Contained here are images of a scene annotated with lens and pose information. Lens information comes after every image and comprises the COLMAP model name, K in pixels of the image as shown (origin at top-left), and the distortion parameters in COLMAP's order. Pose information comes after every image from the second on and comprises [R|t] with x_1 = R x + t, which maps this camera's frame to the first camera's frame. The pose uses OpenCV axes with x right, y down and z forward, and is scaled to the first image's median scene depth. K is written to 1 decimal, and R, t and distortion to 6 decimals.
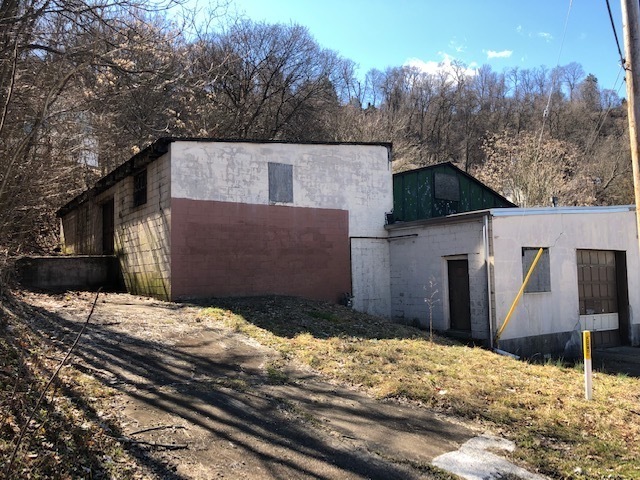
lens RADIAL K [[555.0, 0, 319.3], [0, 555.0, 238.7], [0, 0, 1]] dist [0.085584, -0.077324]
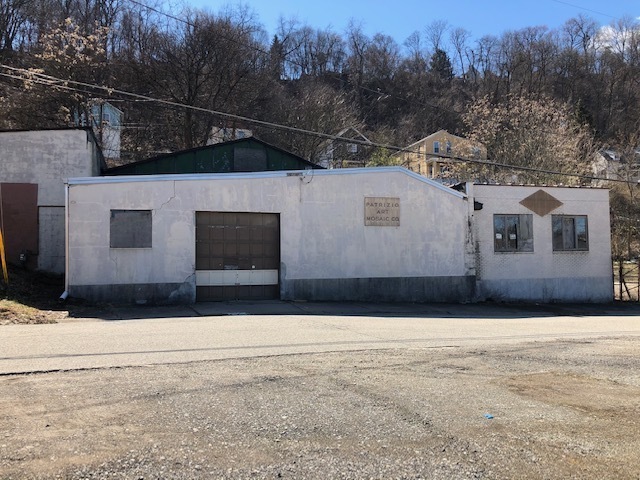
lens RADIAL K [[555.0, 0, 316.9], [0, 555.0, 233.6], [0, 0, 1]] dist [0.085584, -0.077324]
pose [[0.955221, -0.009350, -0.295744, 1.012369], [0.016723, 0.999609, 0.022410, 0.041147], [0.295419, -0.026352, 0.955004, -0.011239]]
